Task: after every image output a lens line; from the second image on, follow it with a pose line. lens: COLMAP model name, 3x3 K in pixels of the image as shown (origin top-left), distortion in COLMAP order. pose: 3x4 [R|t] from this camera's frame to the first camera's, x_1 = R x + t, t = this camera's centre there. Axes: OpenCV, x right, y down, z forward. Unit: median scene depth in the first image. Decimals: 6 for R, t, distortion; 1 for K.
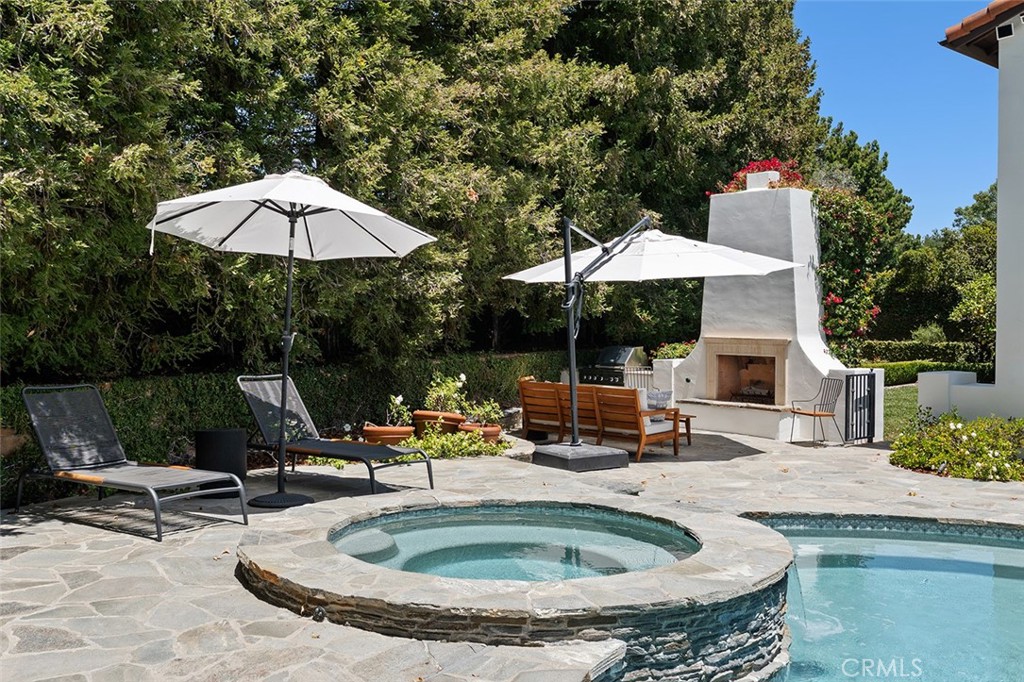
lens RADIAL K [[1018.7, 0, 512.0], [0, 1018.7, 341.0], [0, 0, 1]] dist [0.005117, 0.004502]
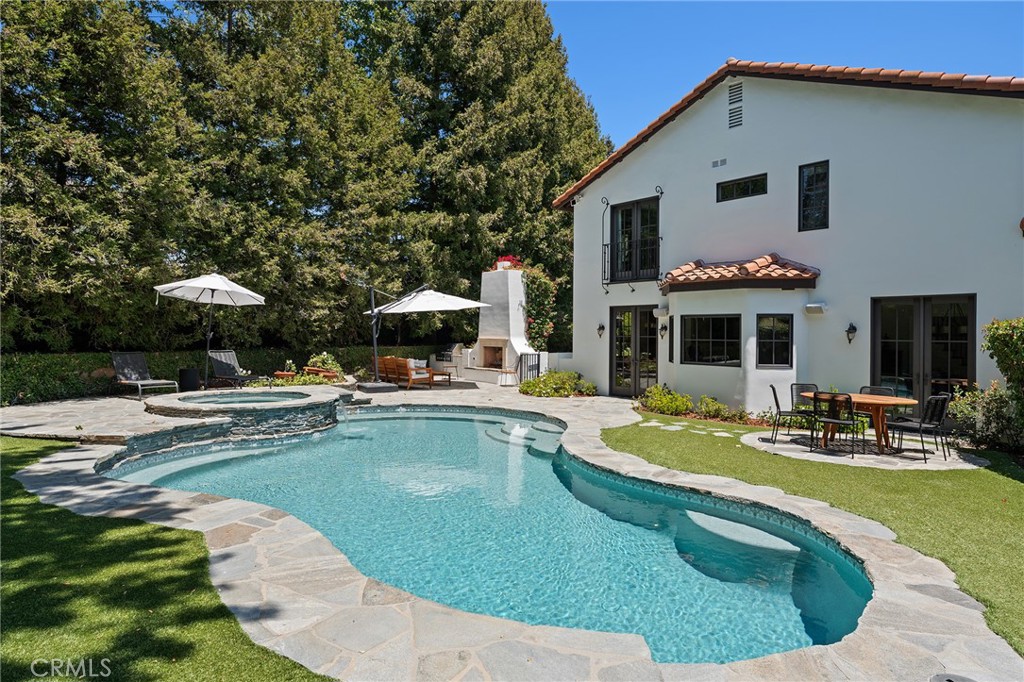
lens RADIAL K [[609.7, 0, 513.8], [0, 609.7, 327.0], [0, 0, 1]] dist [0.000783, 0.000449]
pose [[0.998868, -0.001889, -0.047537, 0.339674], [0.000345, 0.999473, -0.032453, 0.015180], [0.047573, 0.032400, 0.998342, -0.300713]]
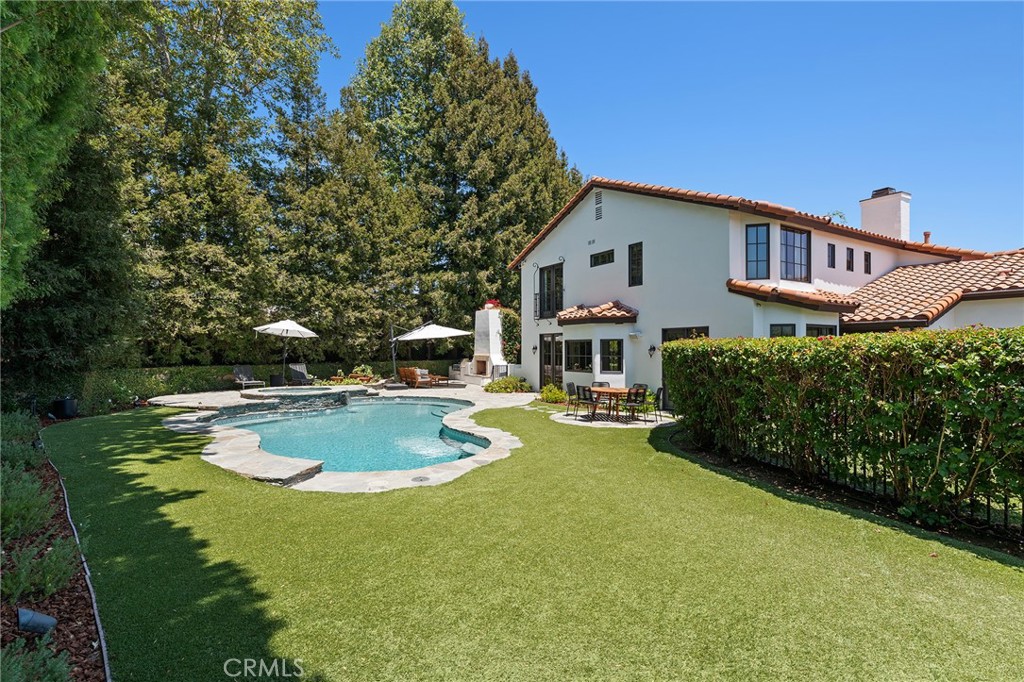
lens RADIAL K [[482.6, 0, 512.0], [0, 482.6, 341.0], [0, 0, 1]] dist [-0.000350, 0.000005]
pose [[0.982356, -0.013871, -0.186506, 0.623117], [0.006445, 0.999164, -0.040364, 0.015041], [0.186910, 0.038450, 0.981624, -0.508914]]
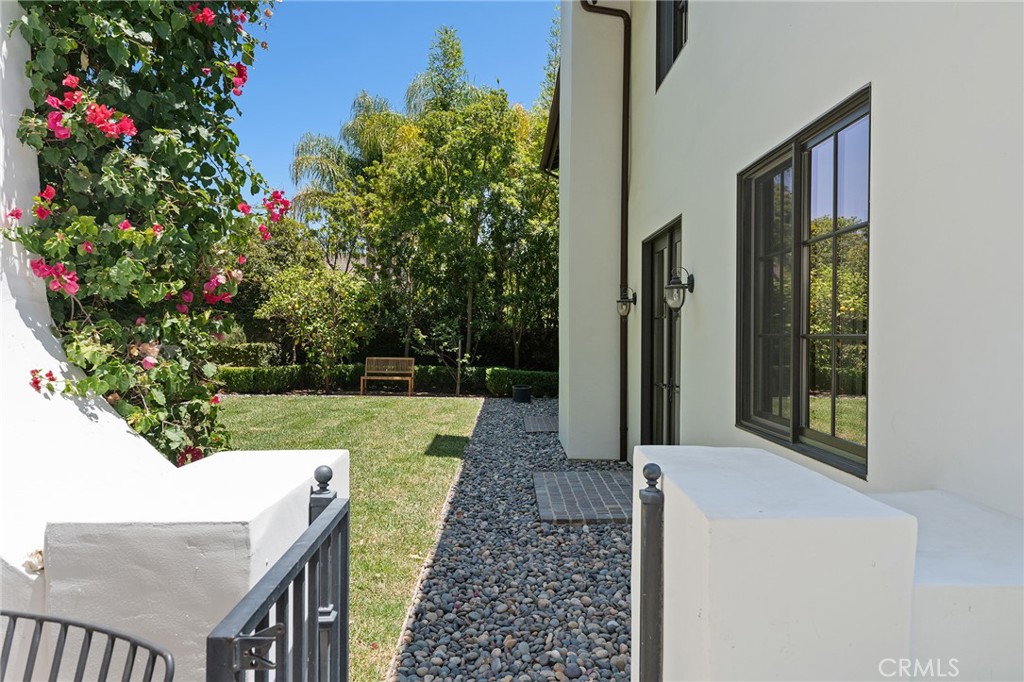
lens RADIAL K [[703.9, 0, 511.5], [0, 703.9, 327.5], [0, 0, 1]] dist [0.001981, -0.000001]
pose [[0.680661, -0.001039, 0.732598, 0.268560], [0.019341, 0.999676, -0.016552, 0.004046], [-0.732343, 0.025436, 0.680460, 0.839886]]
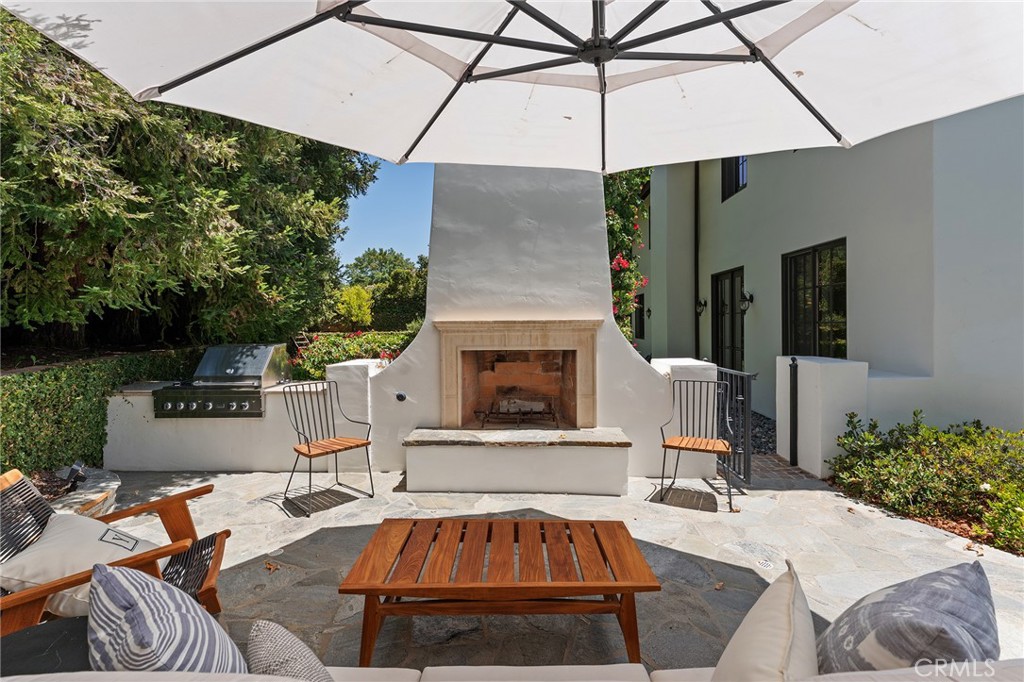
lens RADIAL K [[506.9, 0, 526.5], [0, 506.9, 317.1], [0, 0, 1]] dist [-0.000501, 0.000096]
pose [[0.709608, -0.009084, 0.704538, 0.021734], [0.033061, 0.999245, -0.020415, 0.001353], [-0.703821, 0.037779, 0.709372, 0.793689]]
